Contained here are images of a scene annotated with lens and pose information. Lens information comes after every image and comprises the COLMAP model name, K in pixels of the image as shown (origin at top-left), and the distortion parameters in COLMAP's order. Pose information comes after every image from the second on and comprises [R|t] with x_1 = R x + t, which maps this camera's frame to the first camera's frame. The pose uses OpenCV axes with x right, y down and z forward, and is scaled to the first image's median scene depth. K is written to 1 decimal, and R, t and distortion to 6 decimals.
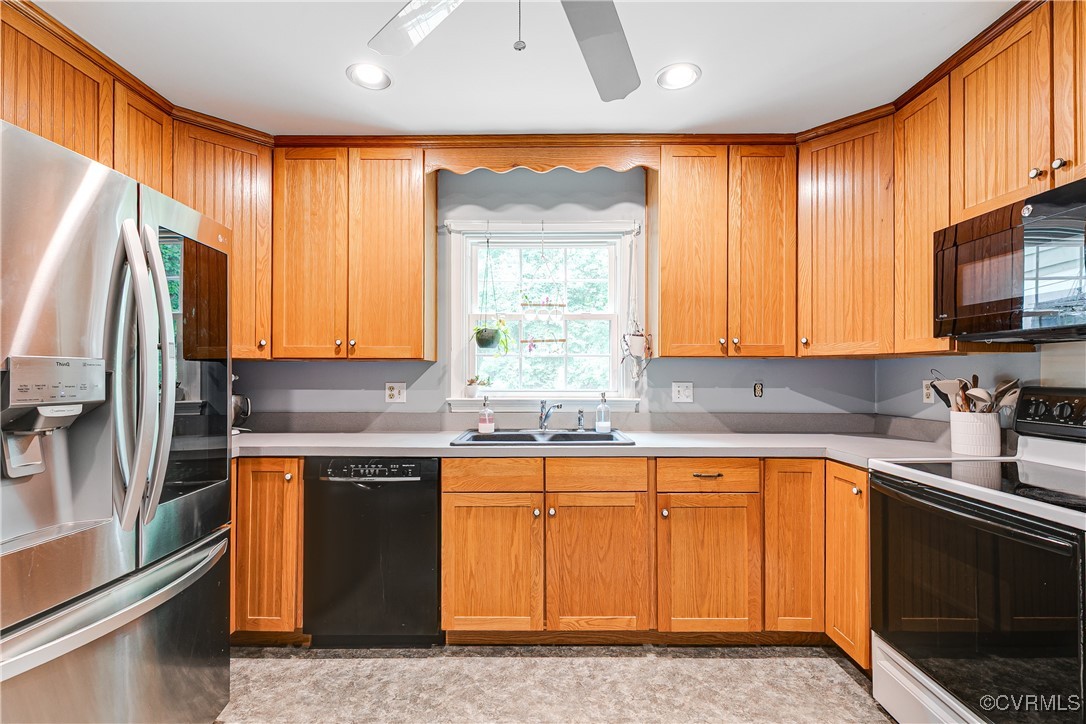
lens RADIAL K [[502.9, 0, 536.5], [0, 502.9, 366.8], [0, 0, 1]] dist [0.007309, -0.001823]
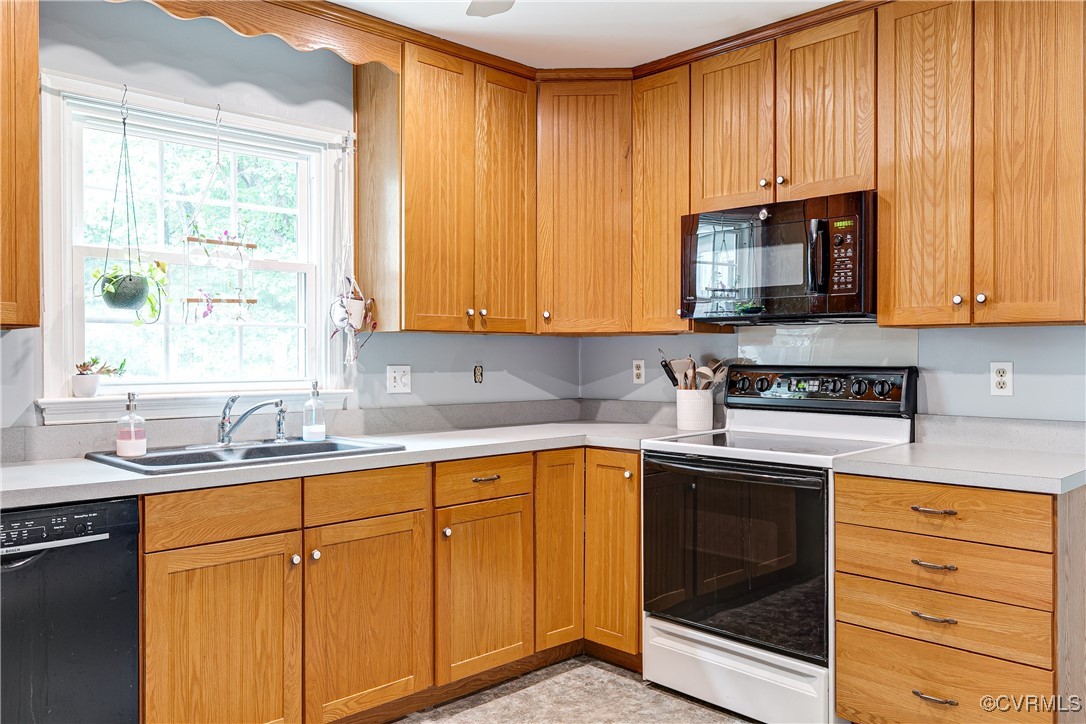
lens RADIAL K [[885.3, 0, 543.8], [0, 885.3, 353.5], [0, 0, 1]] dist [0.001674, 0.001589]
pose [[0.703085, 0.000120, 0.711106, -0.576777], [-0.009185, 0.999918, 0.008914, 0.000314], [-0.711047, -0.012799, 0.703028, -0.060647]]
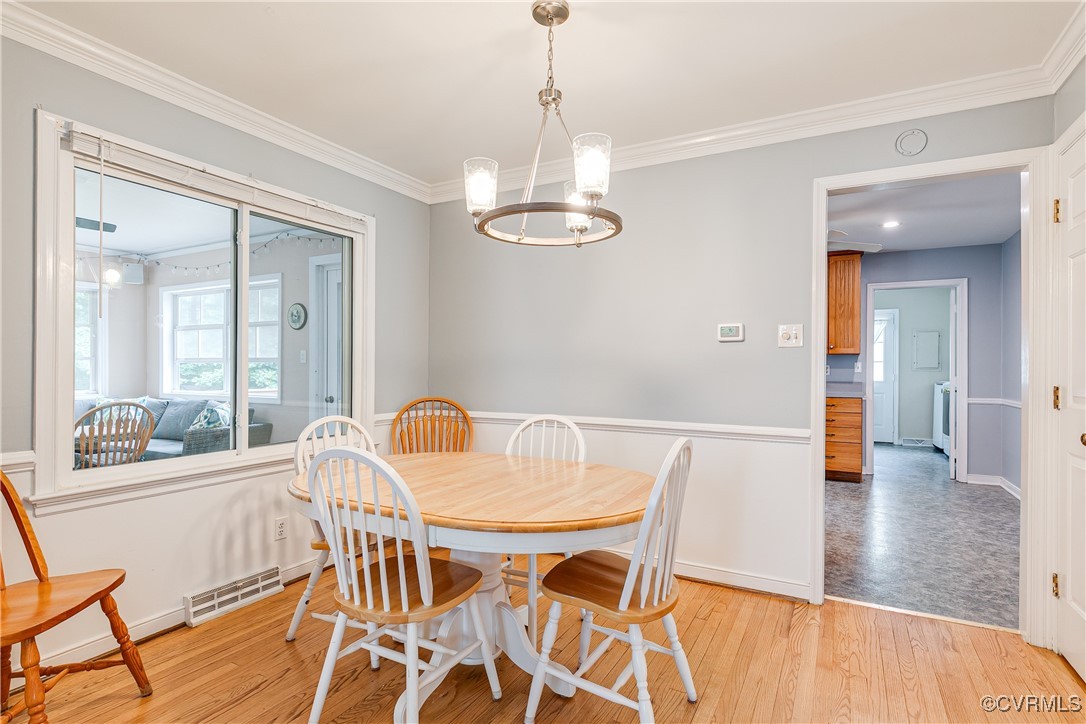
lens RADIAL K [[550.6, 0, 546.0], [0, 550.6, 362.9], [0, 0, 1]] dist [-0.005068, -0.000466]
pose [[0.461530, 0.011916, 0.887044, -2.293869], [-0.016767, 0.999848, -0.004707, 0.043520], [-0.886966, -0.012701, 0.461660, 0.359460]]
